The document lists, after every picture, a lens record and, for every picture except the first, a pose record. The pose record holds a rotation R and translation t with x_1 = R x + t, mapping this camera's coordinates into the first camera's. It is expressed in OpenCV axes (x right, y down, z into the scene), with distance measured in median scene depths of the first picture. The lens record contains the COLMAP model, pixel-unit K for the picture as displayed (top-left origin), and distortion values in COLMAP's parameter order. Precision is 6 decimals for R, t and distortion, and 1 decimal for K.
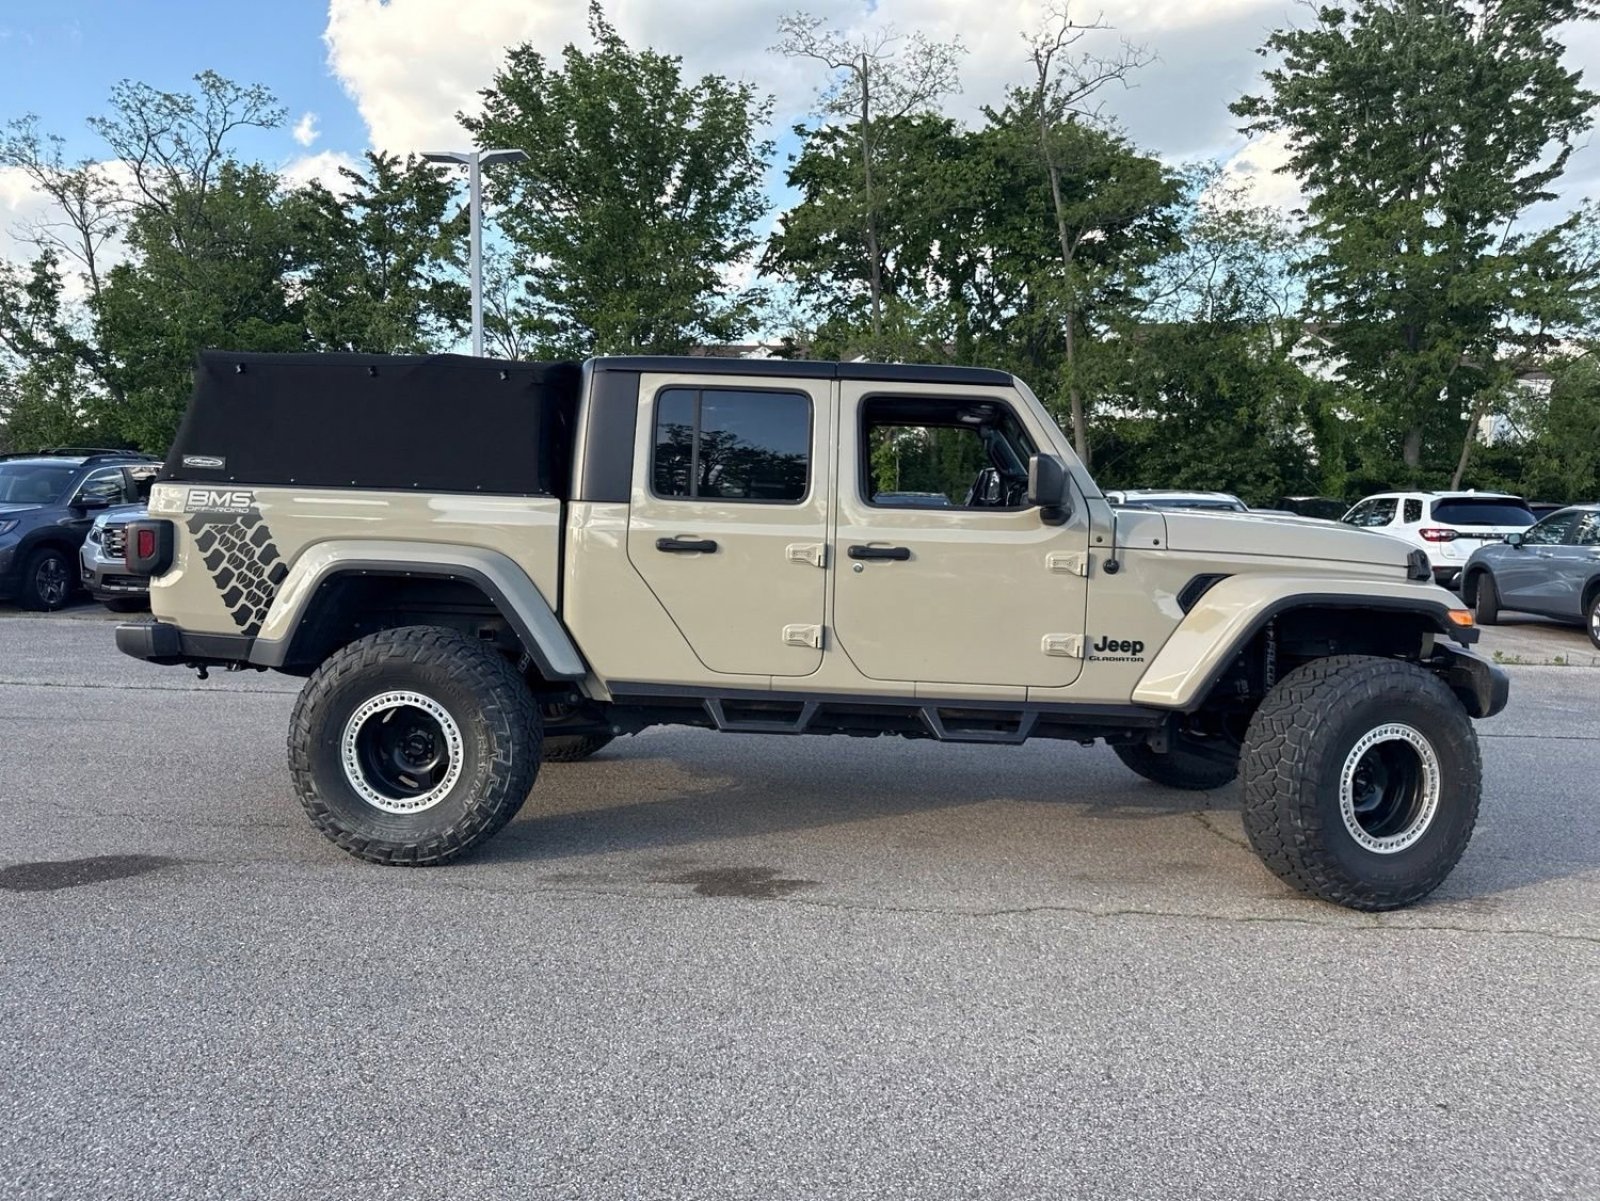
lens RADIAL K [[1134.5, 0, 805.0], [0, 1134.5, 603.4], [0, 0, 1]] dist [0.020040, -0.021112]
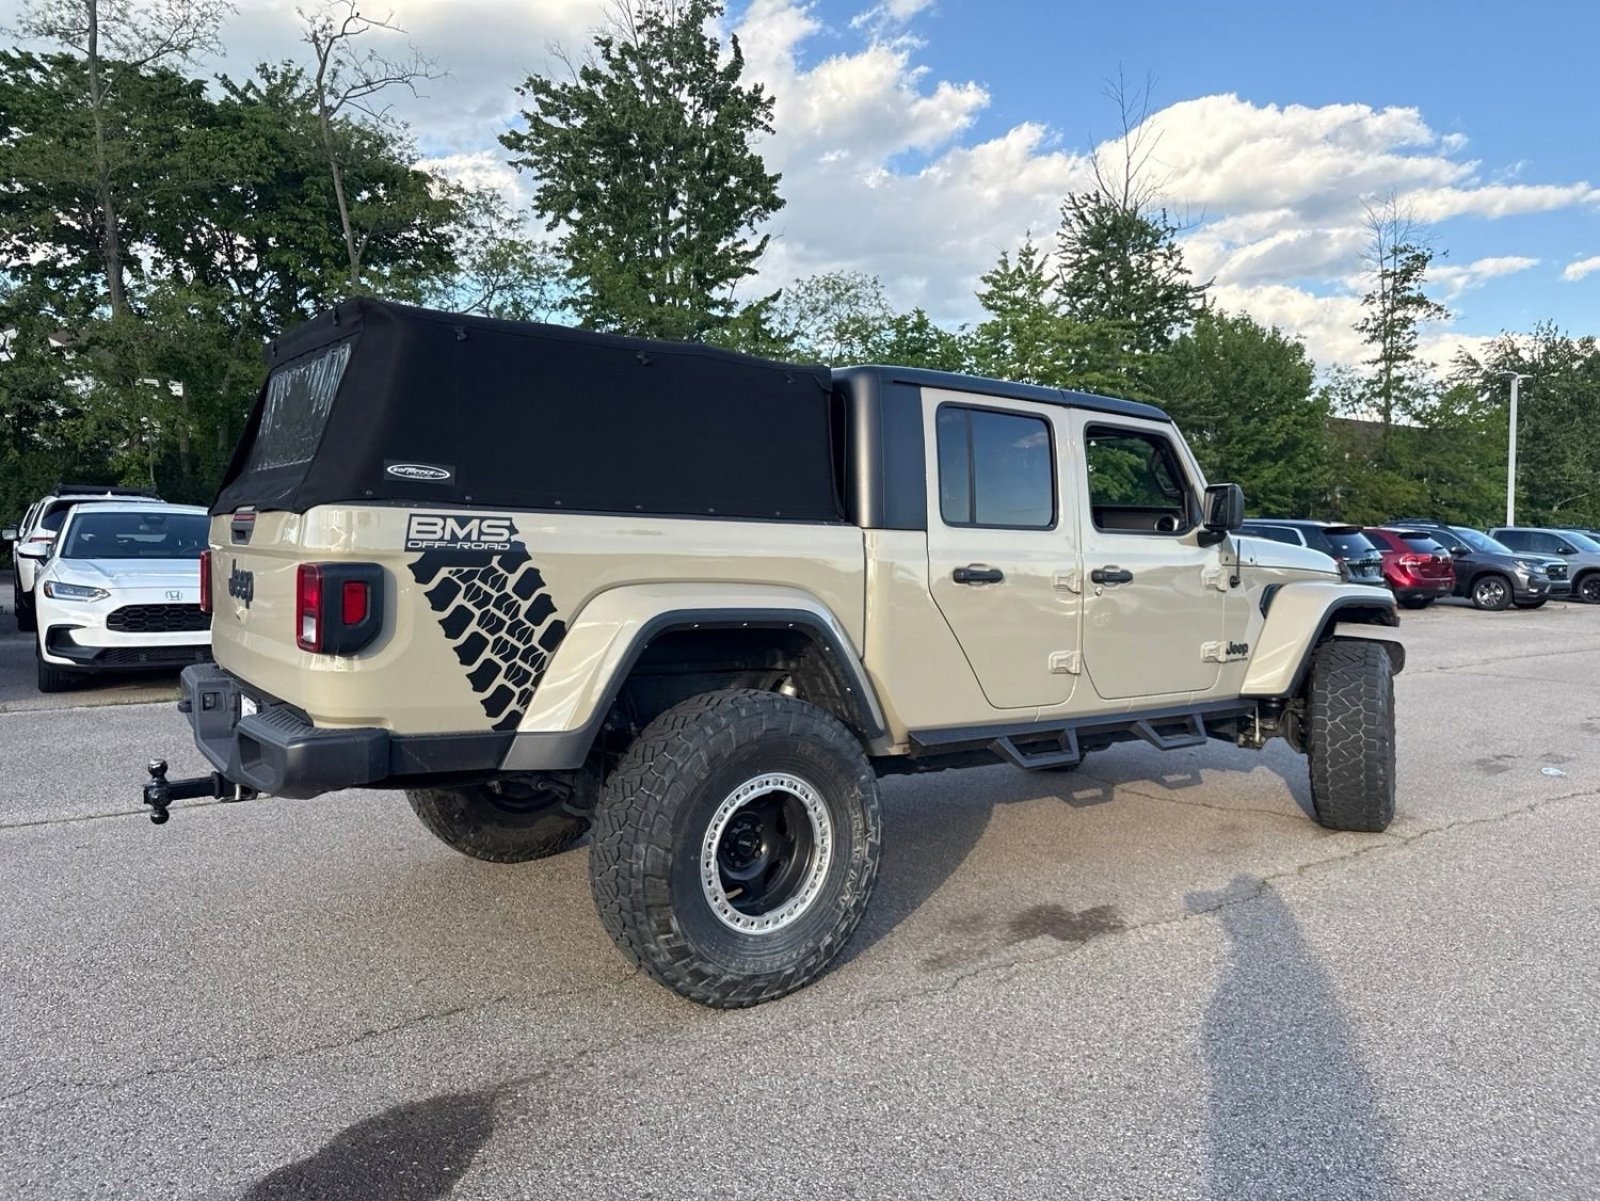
lens RADIAL K [[1130.5, 0, 800.0], [0, 1130.5, 600.5], [0, 0, 1]] dist [0.042173, -0.040653]
pose [[0.761532, -0.046990, 0.646422, -0.163405], [0.058155, 0.998299, 0.004058, -0.008585], [-0.645513, 0.034502, 0.762969, 0.076762]]
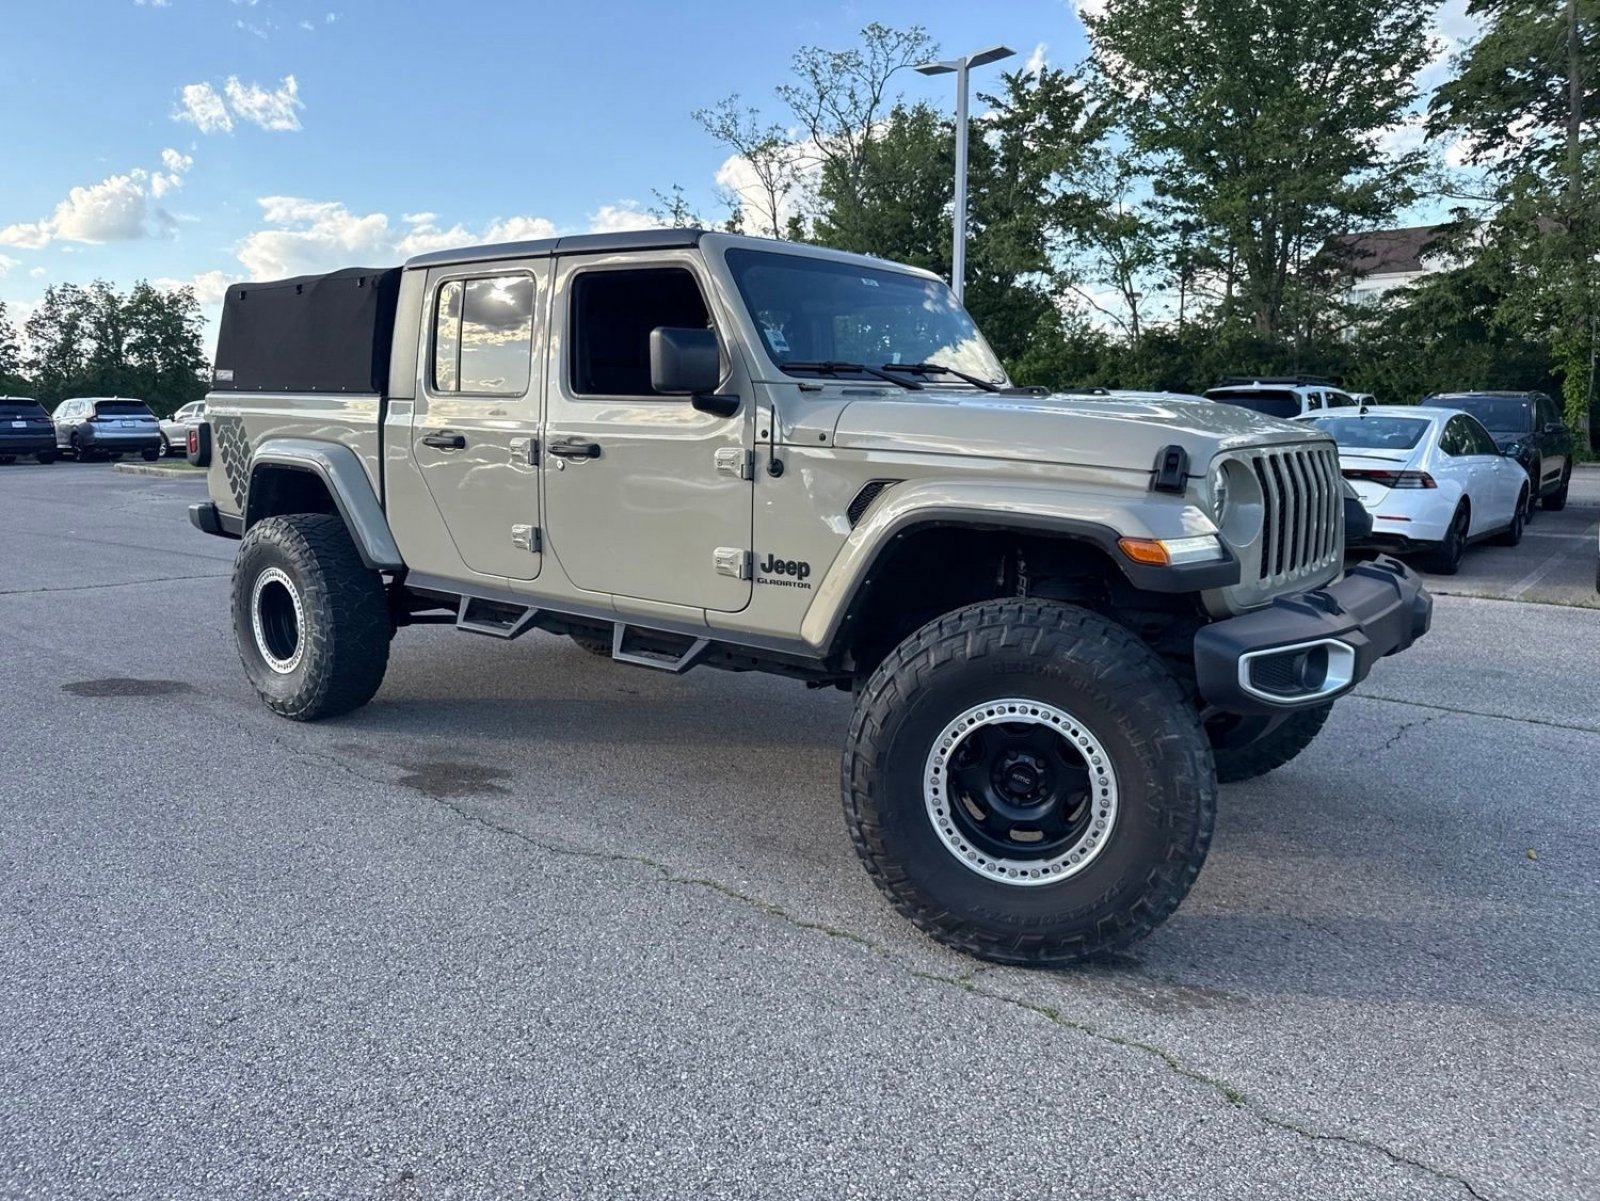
lens RADIAL K [[1132.8, 0, 805.1], [0, 1132.8, 605.0], [0, 0, 1]] dist [0.021445, -0.023955]
pose [[0.821941, 0.078210, -0.564178, 0.146431], [-0.037180, 0.995782, 0.083875, -0.000508], [0.568358, -0.047964, 0.821382, 0.069276]]
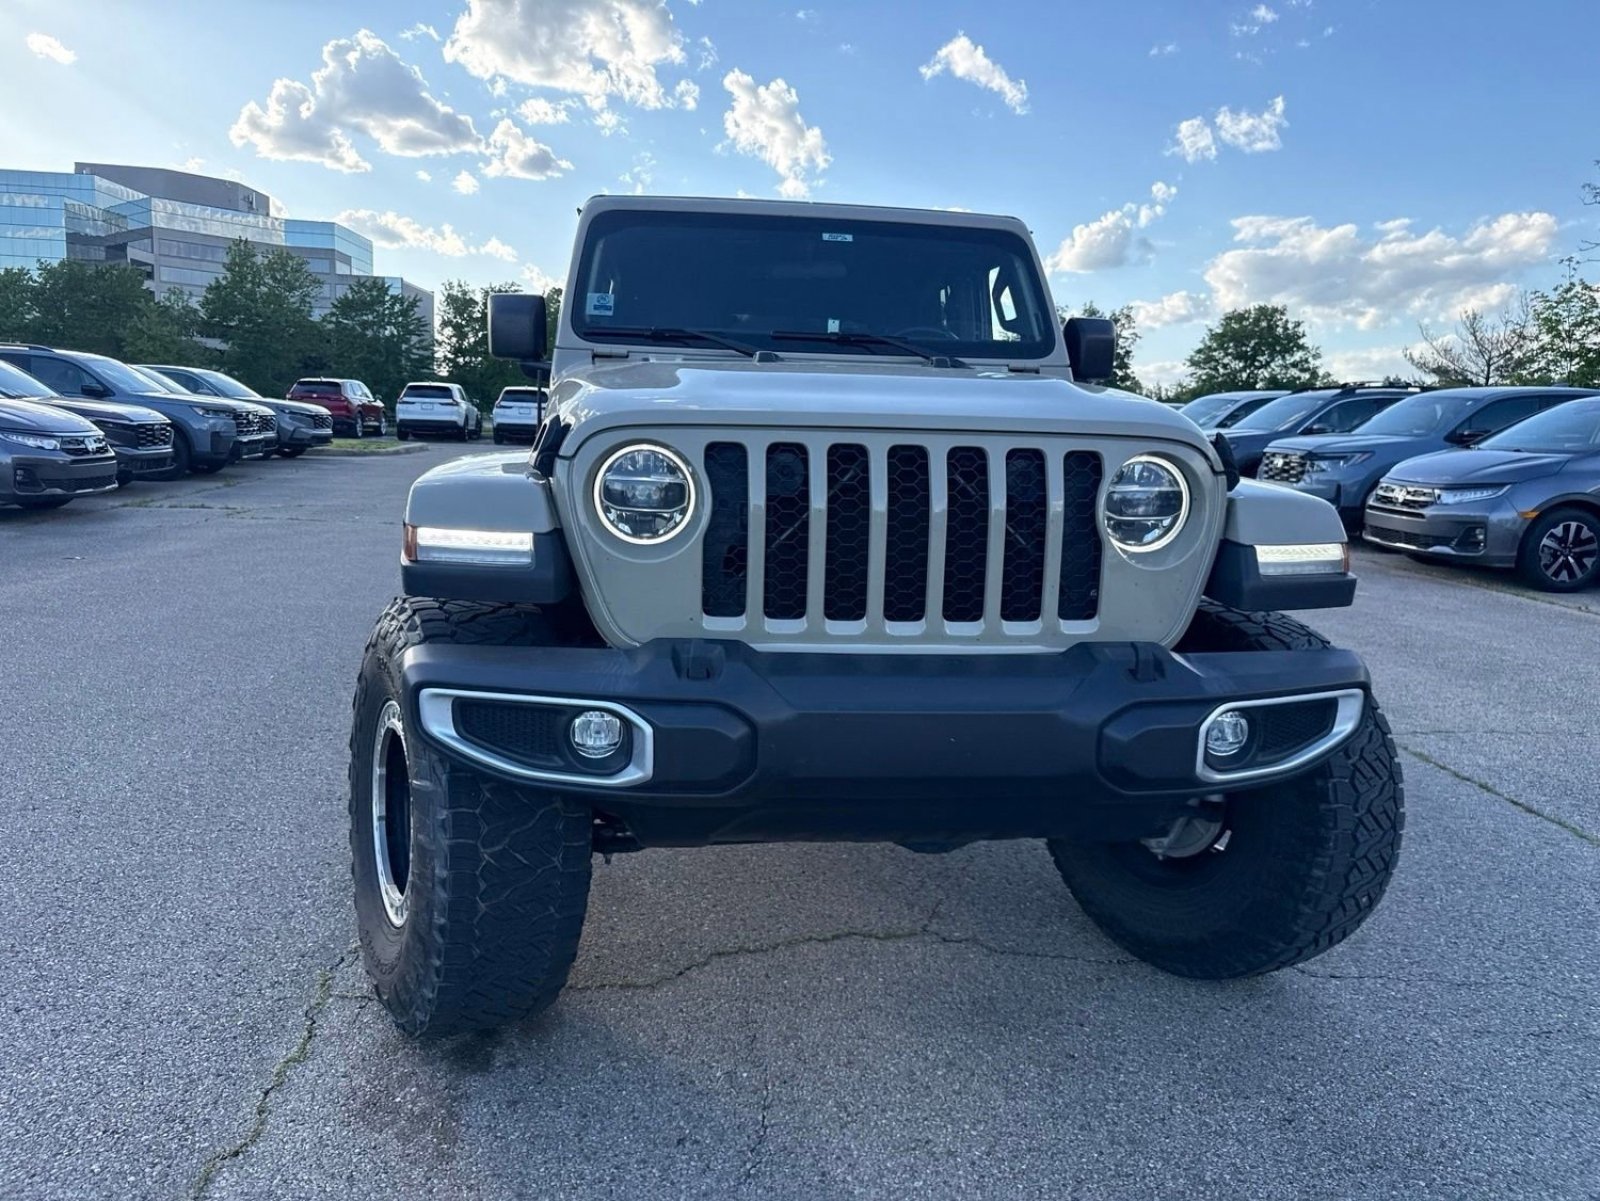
lens RADIAL K [[1133.0, 0, 805.5], [0, 1133.0, 595.8], [0, 0, 1]] dist [0.015209, -0.018801]
pose [[0.186823, 0.146998, -0.971334, 0.206946], [-0.117344, 0.985002, 0.126497, -0.008746], [0.975360, 0.090348, 0.201270, 0.201415]]
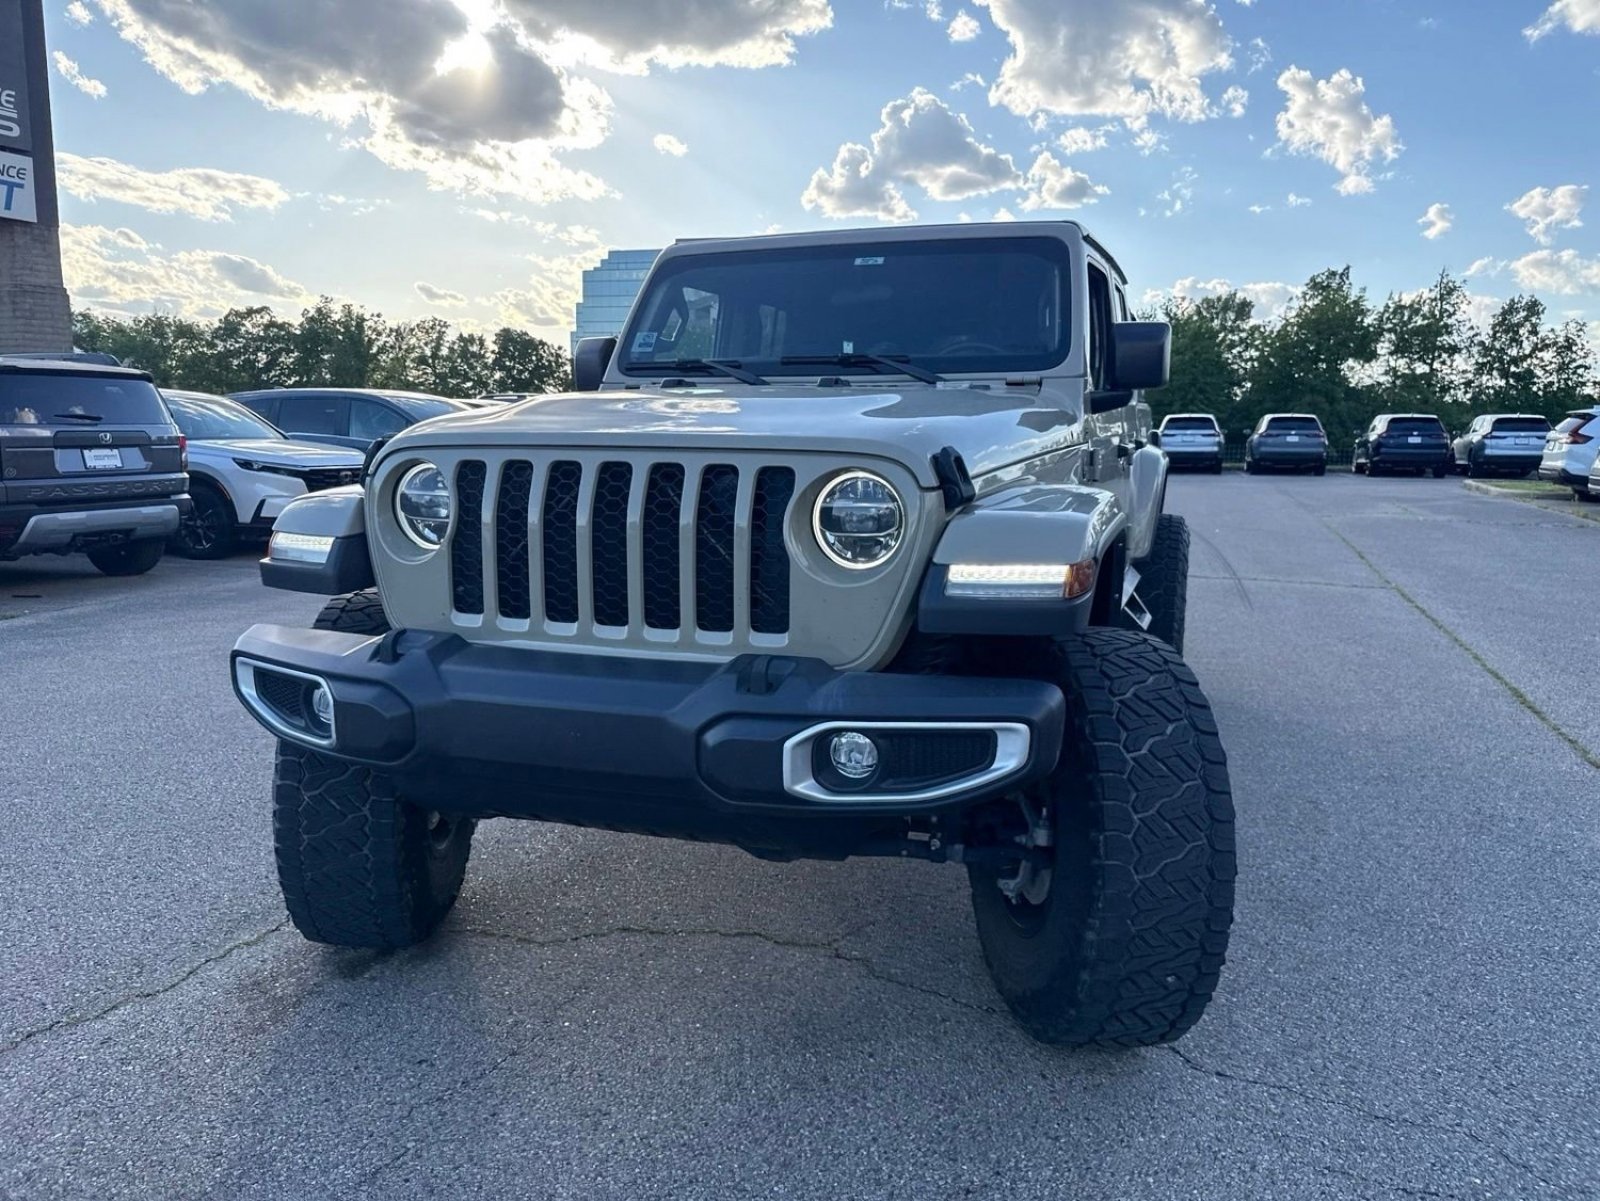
lens RADIAL K [[1133.5, 0, 806.9], [0, 1133.5, 601.3], [0, 0, 1]] dist [0.009944, -0.013318]
pose [[-0.261258, 0.128069, -0.956735, 0.209615], [-0.096539, 0.982723, 0.157910, -0.015690], [0.960429, 0.133617, -0.244381, 0.271511]]
